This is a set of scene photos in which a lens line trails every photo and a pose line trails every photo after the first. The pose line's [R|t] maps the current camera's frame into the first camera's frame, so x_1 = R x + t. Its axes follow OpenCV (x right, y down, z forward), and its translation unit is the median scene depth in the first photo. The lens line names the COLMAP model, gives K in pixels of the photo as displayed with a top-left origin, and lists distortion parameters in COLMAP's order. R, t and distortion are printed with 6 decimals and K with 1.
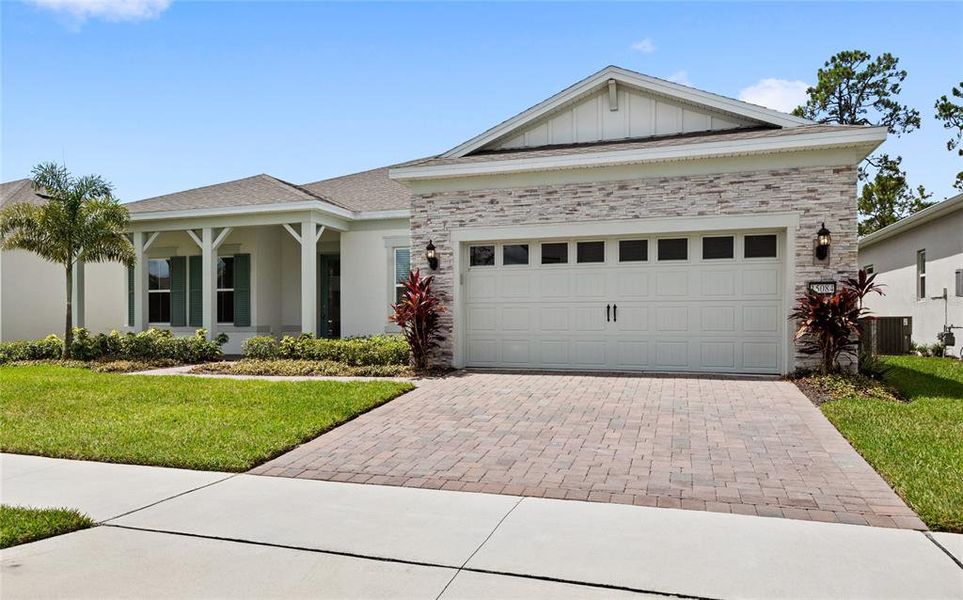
lens RADIAL K [[714.7, 0, 480.6], [0, 714.7, 330.4], [0, 0, 1]] dist [-0.002598, 0.005563]
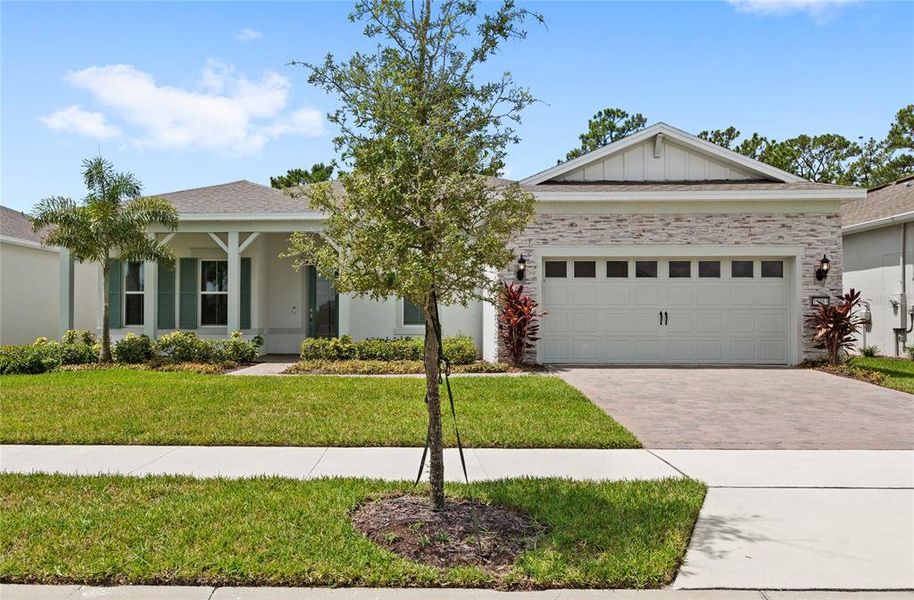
lens RADIAL K [[657.9, 0, 464.5], [0, 657.9, 316.7], [0, 0, 1]] dist [0.002124, 0.000235]
pose [[0.946996, 0.006486, 0.321180, -0.503016], [0.001495, 0.999696, -0.024599, 0.000938], [-0.321242, 0.023775, 0.946699, 0.017054]]
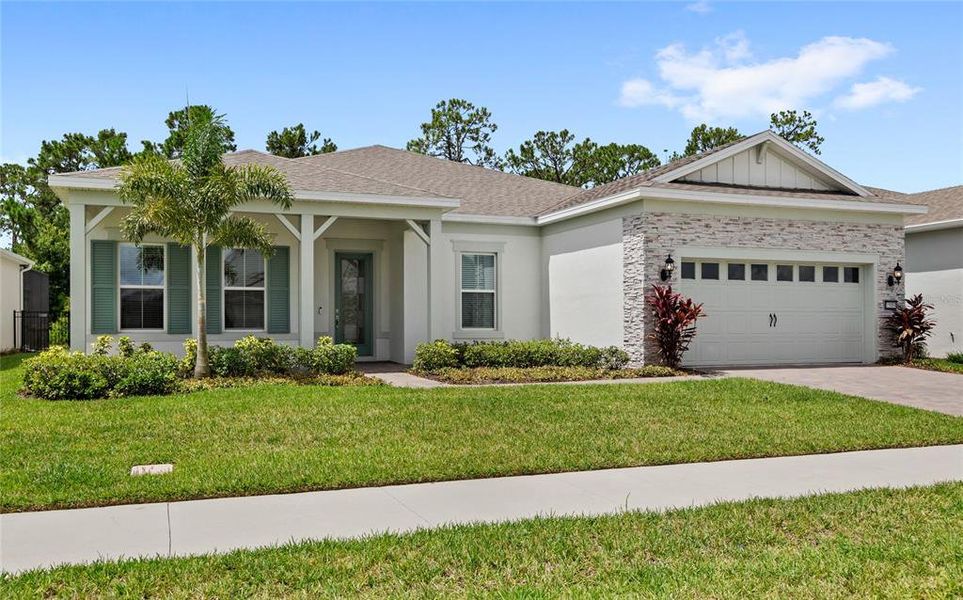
lens RADIAL K [[714.7, 0, 480.6], [0, 714.7, 330.4], [0, 0, 1]] dist [-0.002598, 0.005563]
pose [[0.781271, -0.002681, 0.624186, -1.009454], [0.009171, 0.999932, -0.007184, -0.001246], [-0.624125, 0.011337, 0.781243, 0.307425]]
